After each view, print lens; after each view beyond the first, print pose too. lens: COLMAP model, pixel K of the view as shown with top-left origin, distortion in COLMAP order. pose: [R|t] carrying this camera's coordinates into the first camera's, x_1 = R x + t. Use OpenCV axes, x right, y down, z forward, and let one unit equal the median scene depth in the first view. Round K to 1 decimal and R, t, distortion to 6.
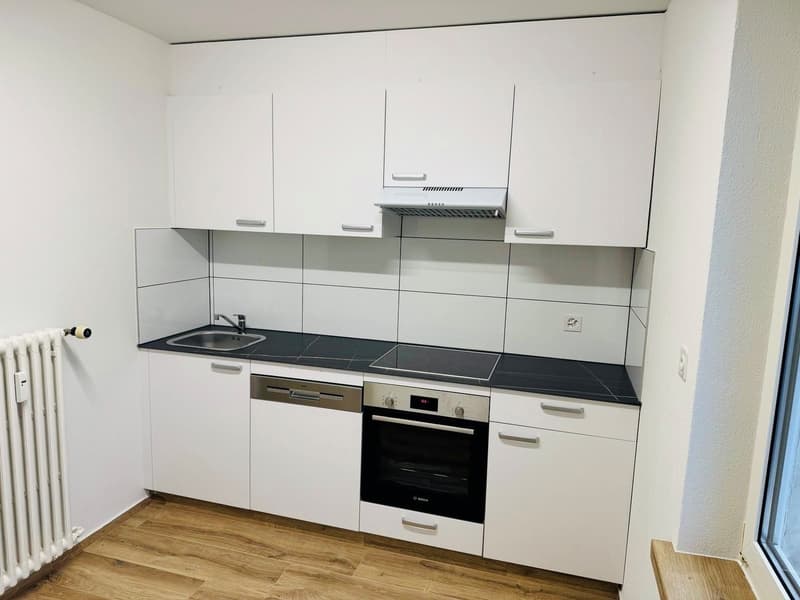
lens RADIAL K [[569.5, 0, 400.2], [0, 569.5, 293.8], [0, 0, 1]] dist [0.048602, -0.004059]
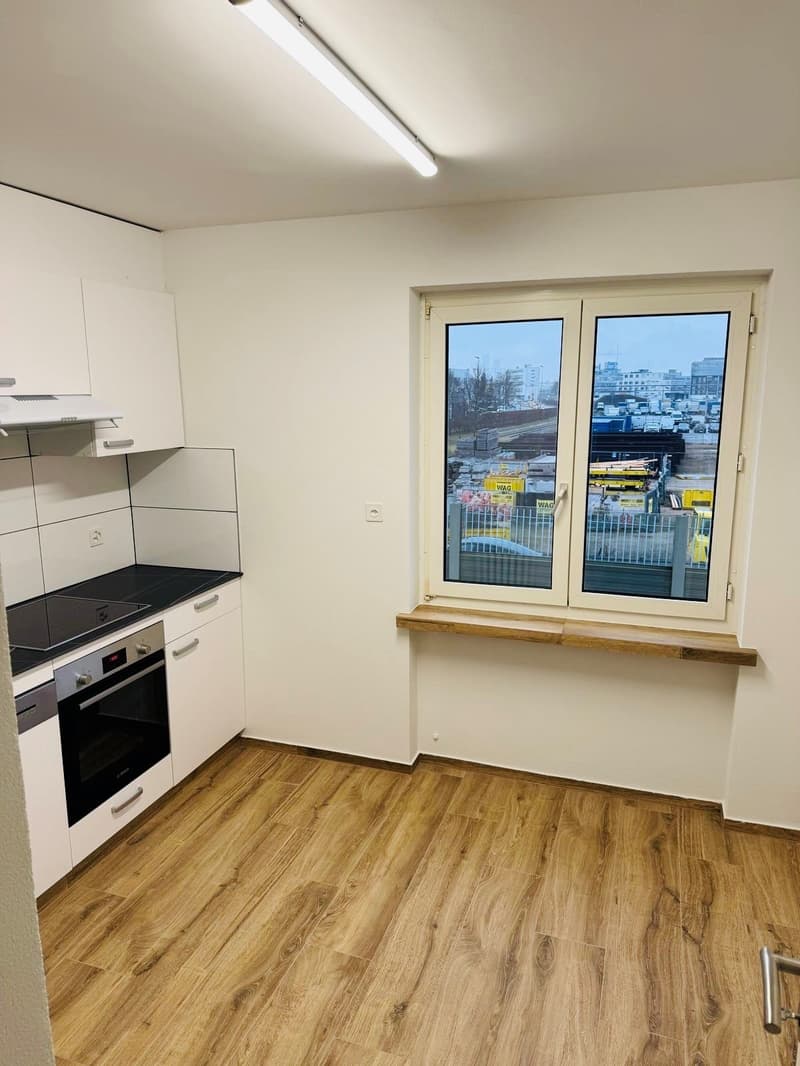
lens RADIAL K [[758.8, 0, 399.3], [0, 758.8, 539.9], [0, 0, 1]] dist [0.048602, -0.004059]
pose [[0.033415, -0.233408, 0.971805, -0.972919], [0.143745, 0.963360, 0.226438, -0.167093], [-0.989050, 0.132126, 0.065742, 0.489481]]
